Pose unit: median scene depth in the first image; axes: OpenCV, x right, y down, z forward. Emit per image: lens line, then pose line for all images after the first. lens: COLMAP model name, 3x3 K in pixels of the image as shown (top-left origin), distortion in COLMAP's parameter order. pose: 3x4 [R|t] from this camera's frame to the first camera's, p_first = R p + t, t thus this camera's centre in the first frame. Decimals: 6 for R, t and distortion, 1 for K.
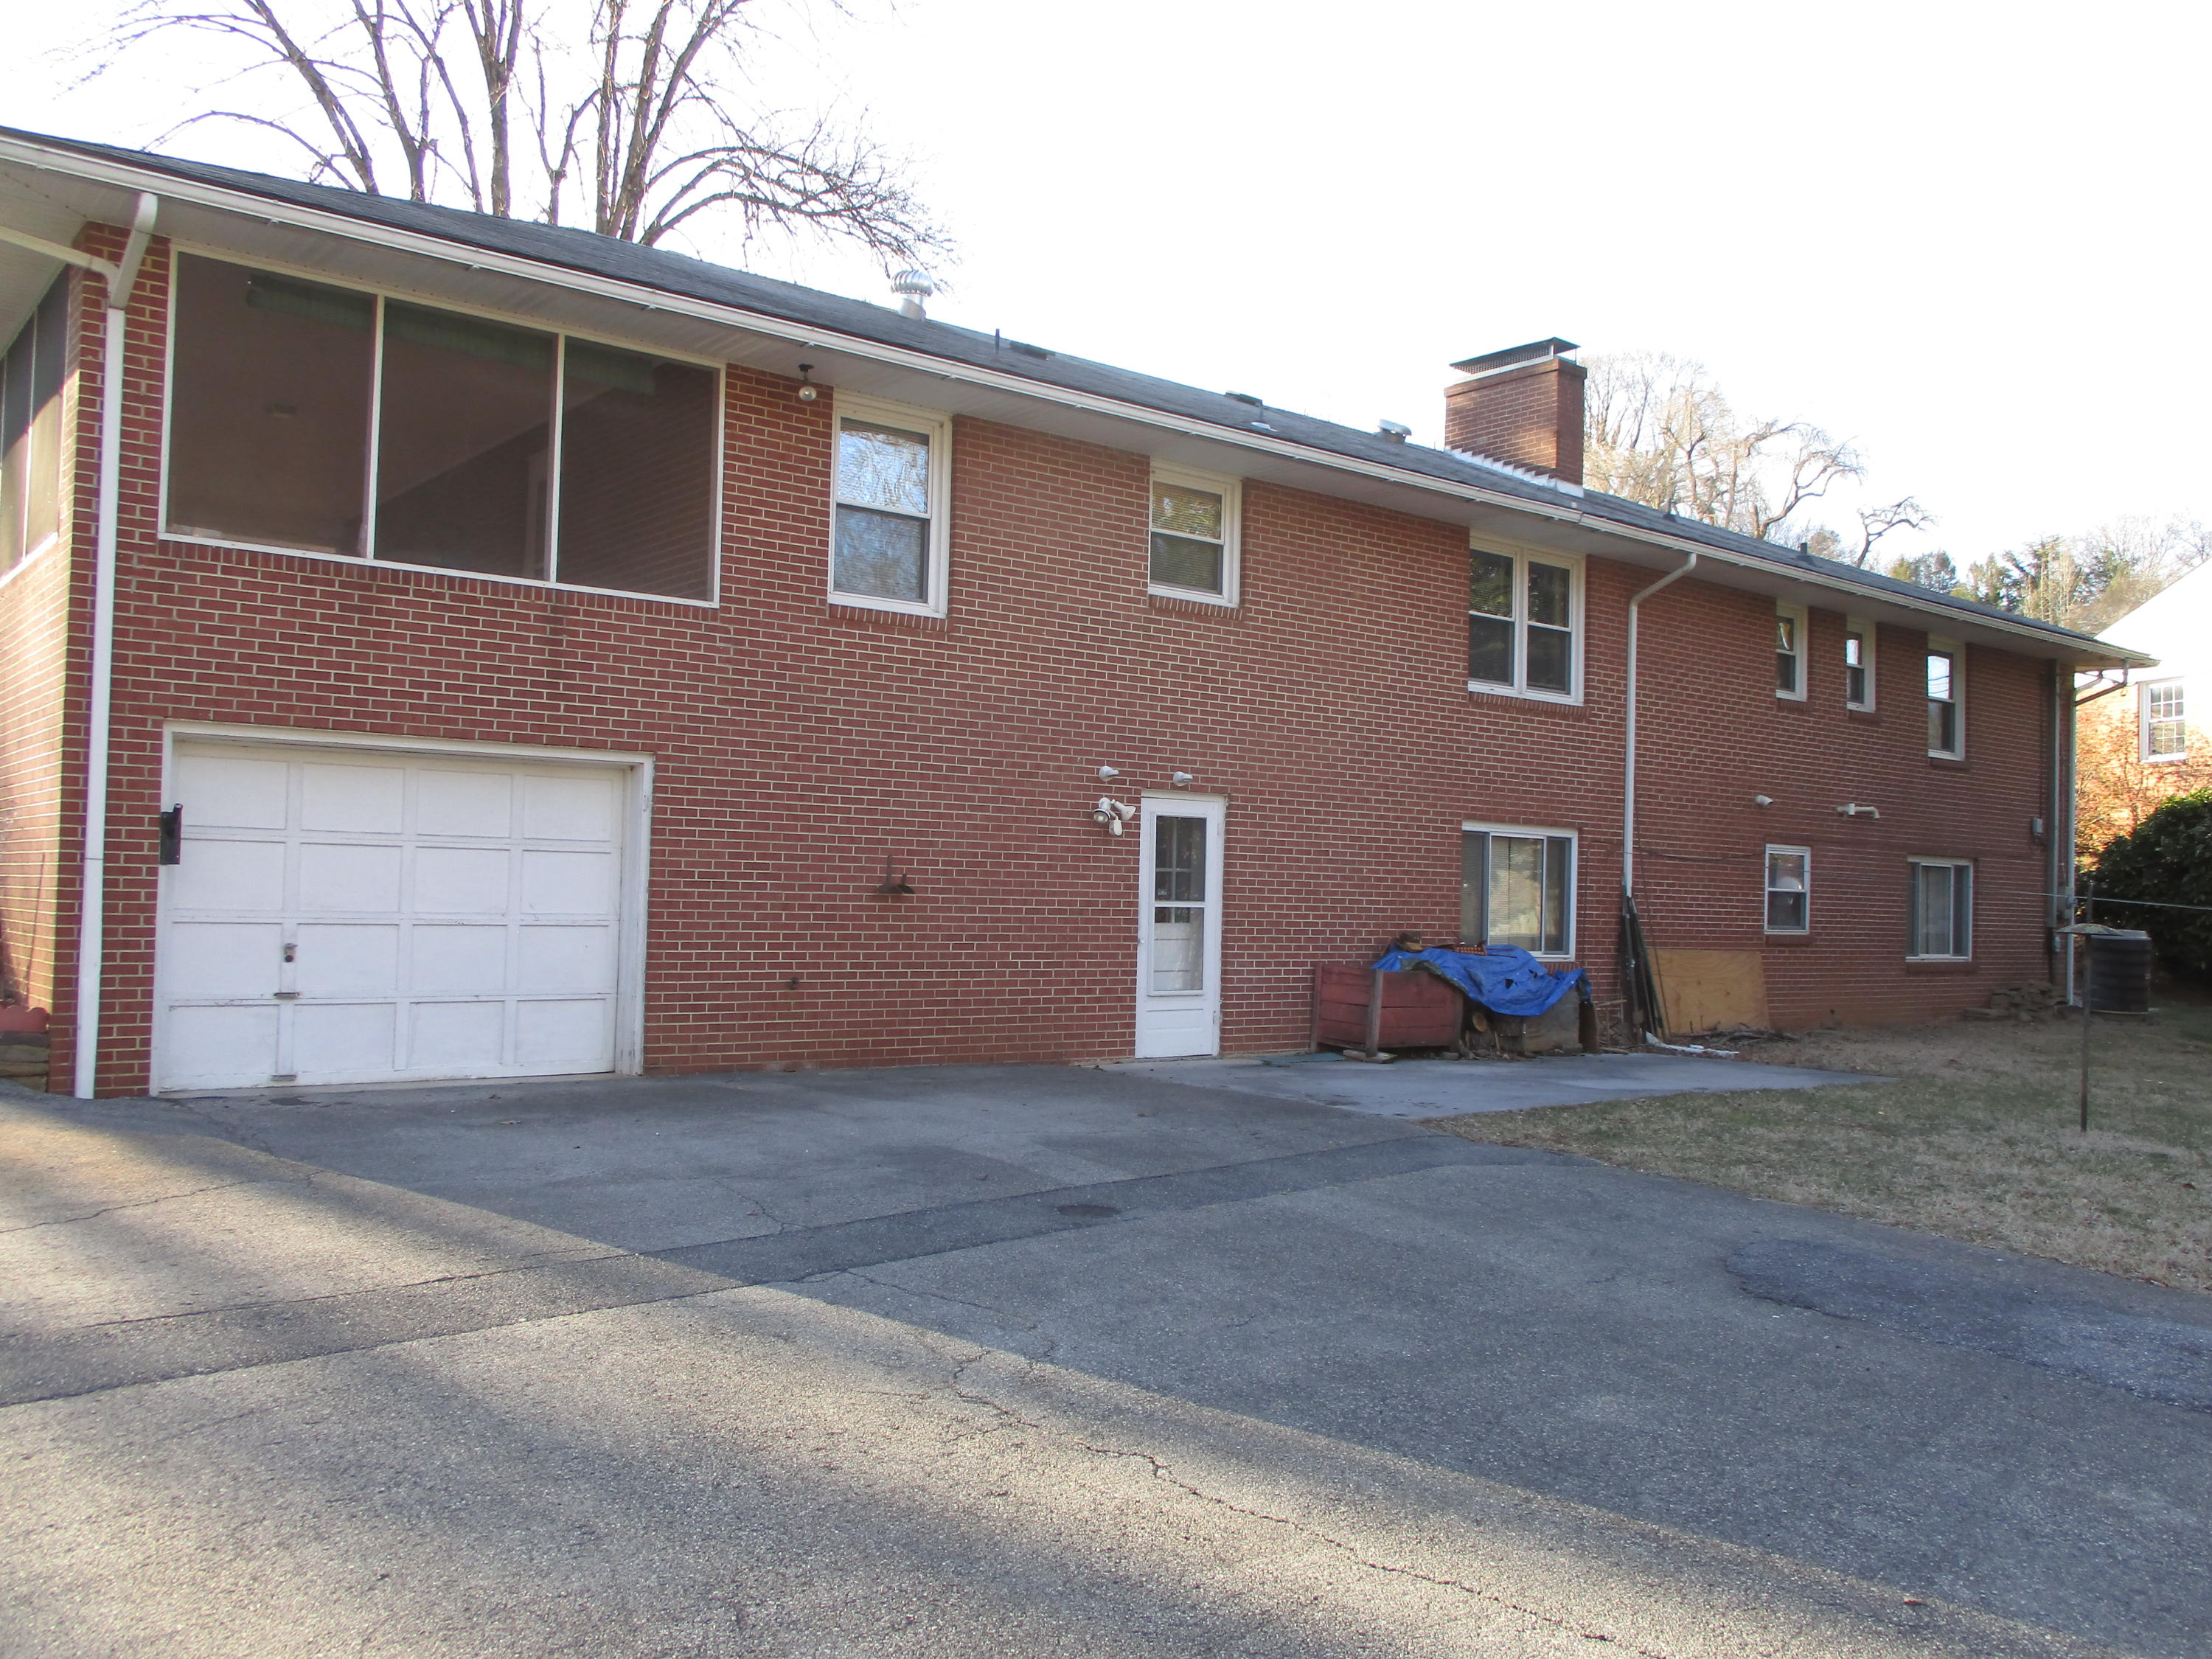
lens RADIAL K [[1813.1, 0, 1111.5], [0, 1813.1, 844.4], [0, 0, 1]] dist [-0.030172, 0.015167]
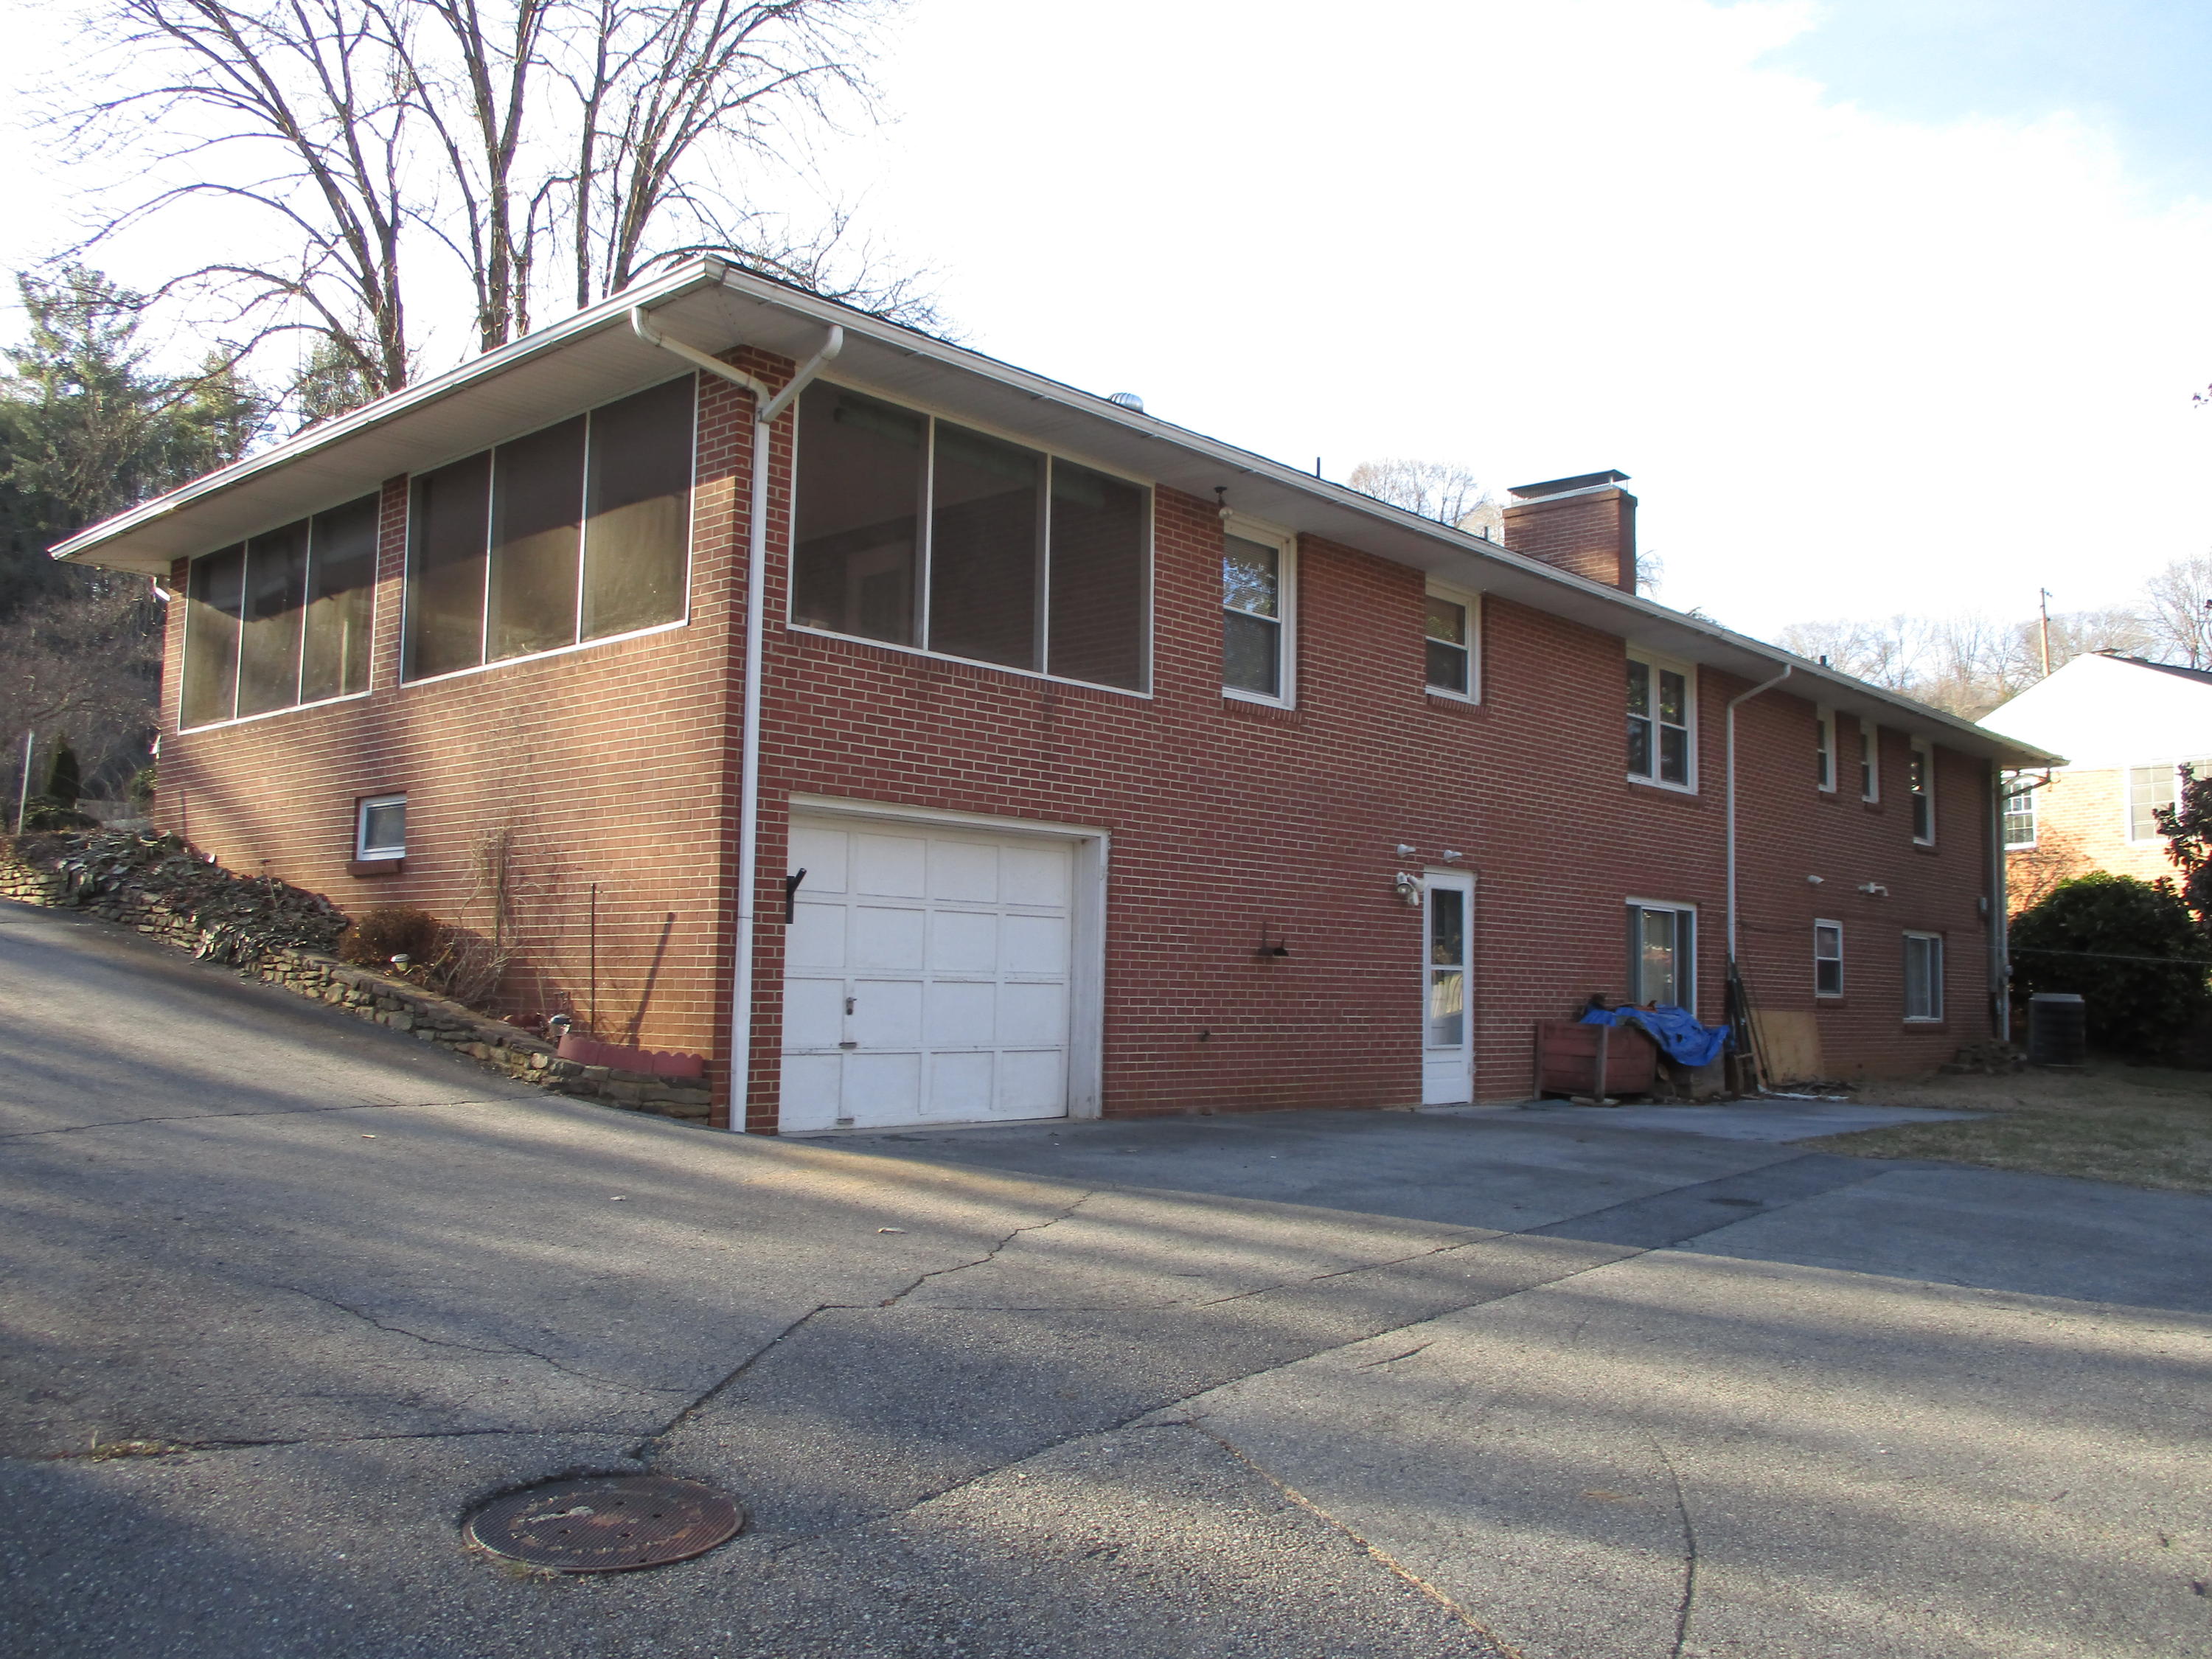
lens RADIAL K [[1813.1, 0, 1103.5], [0, 1813.1, 840.8], [0, 0, 1]] dist [-0.030172, 0.015167]
pose [[0.988947, 0.007252, 0.148089, -0.354488], [0.000167, 0.998748, -0.050024, 0.011236], [-0.148267, 0.049496, 0.987708, -0.086428]]
